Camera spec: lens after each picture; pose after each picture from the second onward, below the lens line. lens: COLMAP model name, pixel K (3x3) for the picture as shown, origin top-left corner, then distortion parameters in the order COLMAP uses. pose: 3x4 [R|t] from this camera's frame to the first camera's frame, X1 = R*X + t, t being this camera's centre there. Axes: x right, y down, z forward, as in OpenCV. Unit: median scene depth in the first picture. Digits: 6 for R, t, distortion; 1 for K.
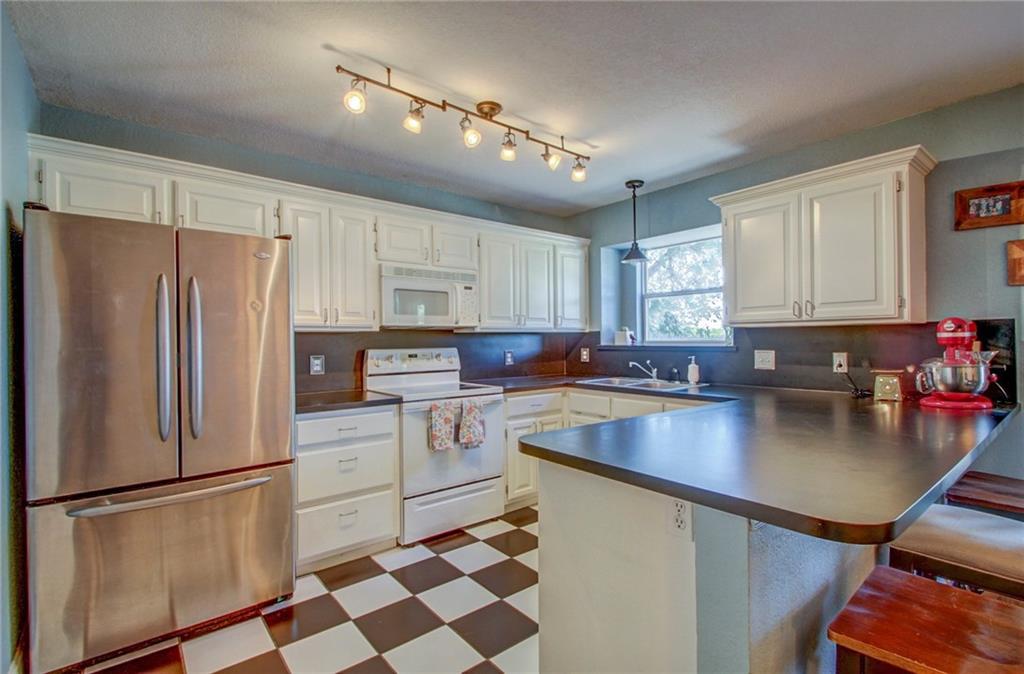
lens RADIAL K [[475.3, 0, 510.3], [0, 475.3, 337.6], [0, 0, 1]] dist [0.004628, -0.010057]
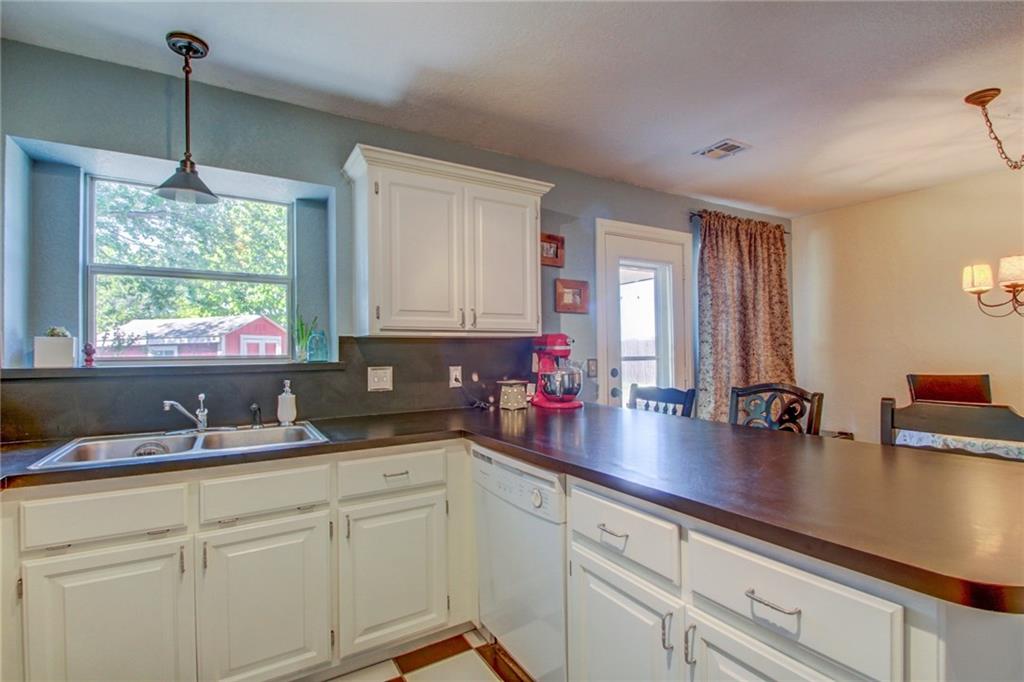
lens RADIAL K [[475.3, 0, 530.8], [0, 475.3, 344.4], [0, 0, 1]] dist [0.004628, -0.010057]
pose [[0.115542, 0.017988, 0.993140, -0.219282], [0.004733, 0.999815, -0.018659, 0.005613], [-0.993291, 0.006856, 0.115435, 0.678050]]
